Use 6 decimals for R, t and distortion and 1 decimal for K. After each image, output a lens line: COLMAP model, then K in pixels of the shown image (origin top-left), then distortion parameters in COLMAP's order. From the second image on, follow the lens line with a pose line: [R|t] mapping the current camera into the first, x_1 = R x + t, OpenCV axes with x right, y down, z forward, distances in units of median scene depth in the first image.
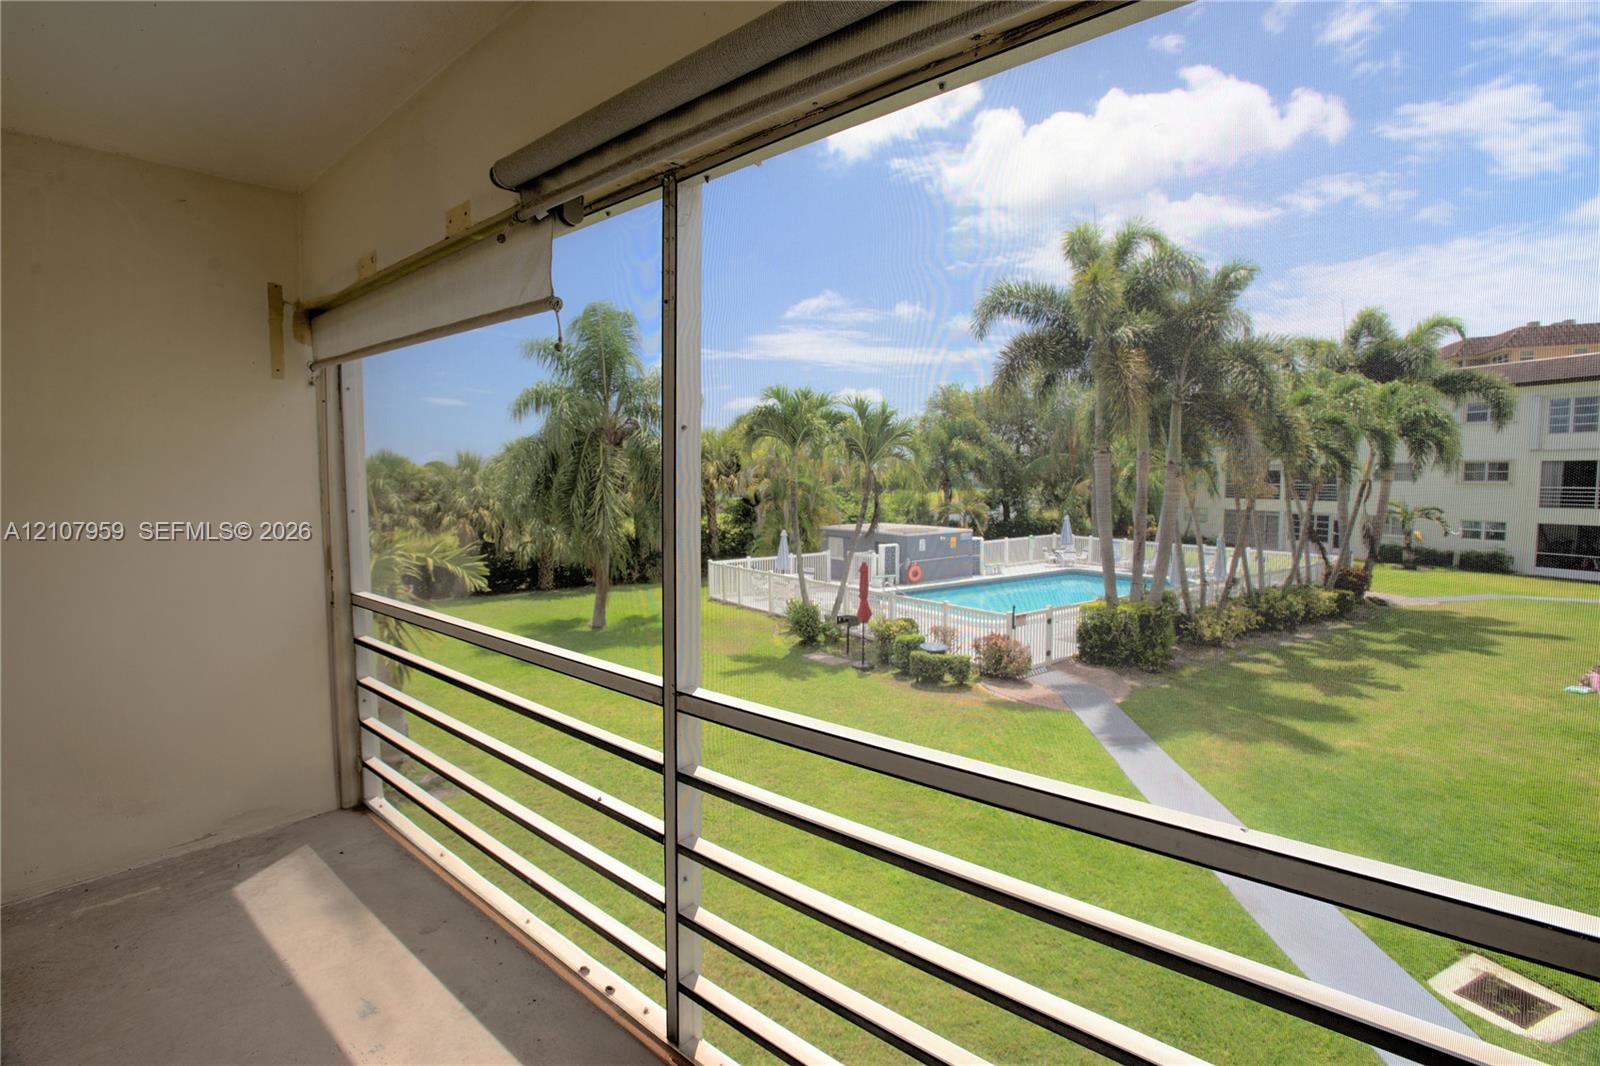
lens RADIAL K [[770.9, 0, 800.0], [0, 770.9, 533.0], [0, 0, 1]] dist [-0.055647, 0.022209]
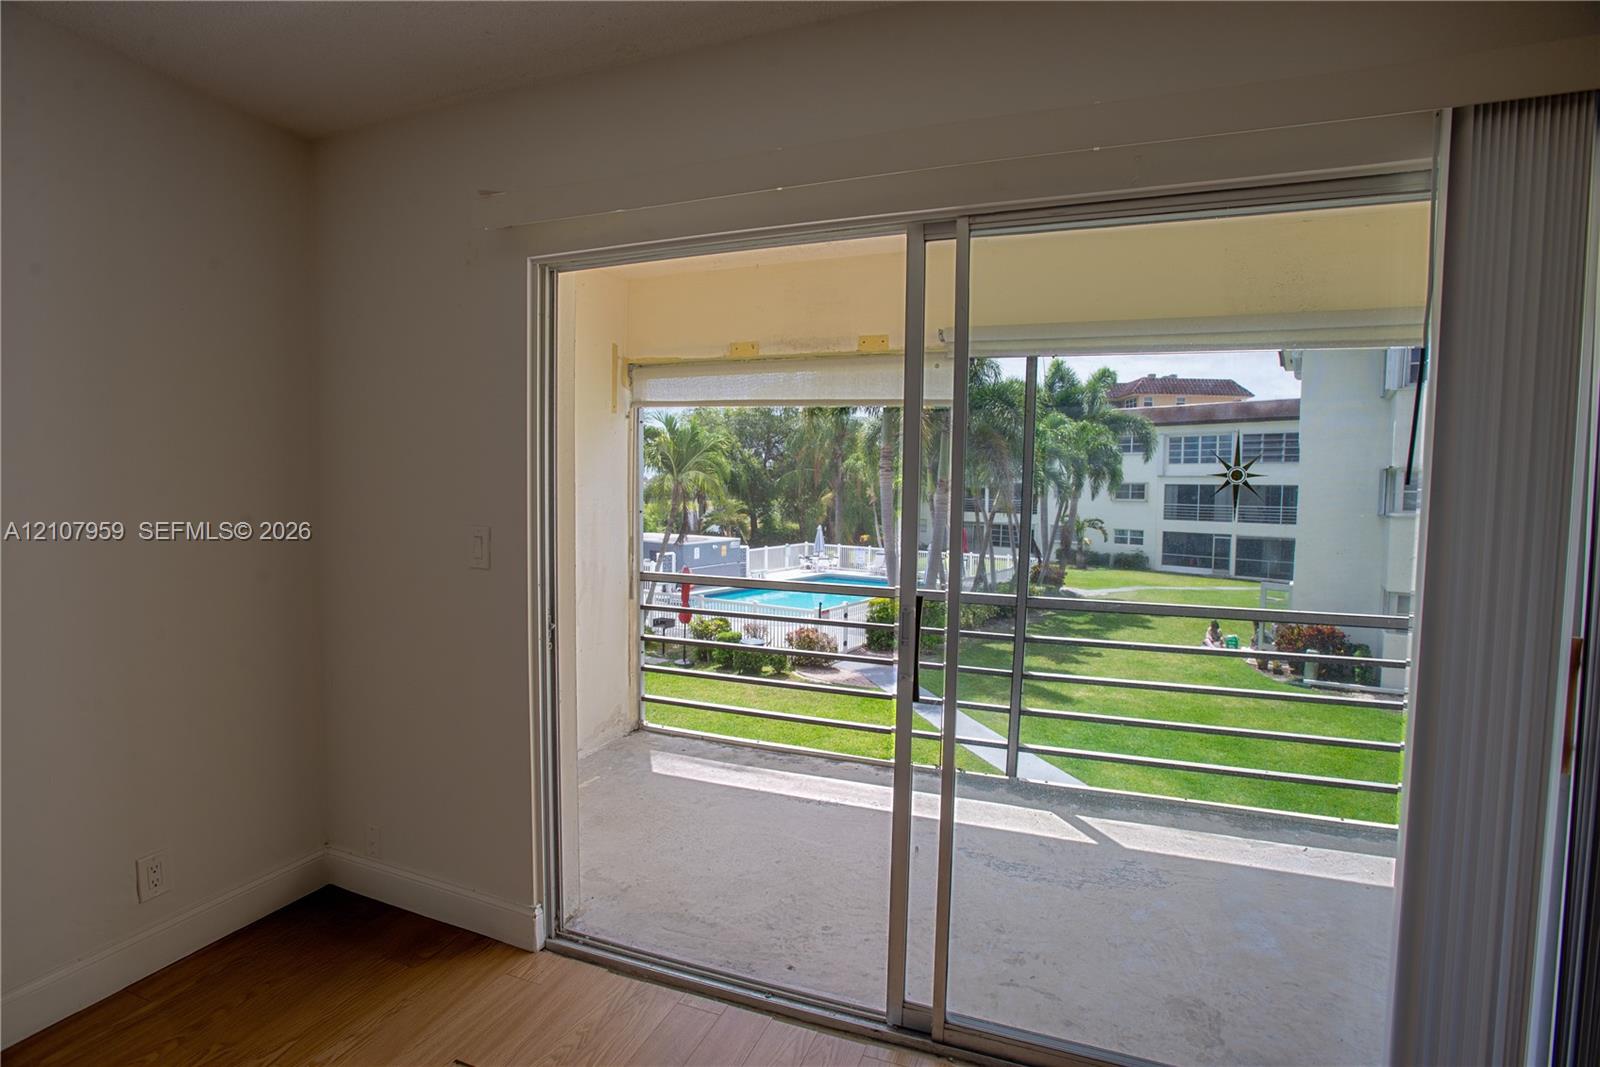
lens RADIAL K [[770.9, 0, 800.0], [0, 770.9, 533.5], [0, 0, 1]] dist [-0.055647, 0.022209]
pose [[0.938056, -0.002201, 0.346478, -0.096582], [0.007021, 0.999895, -0.012658, 0.003832], [-0.346414, 0.014306, 0.937973, -0.047294]]
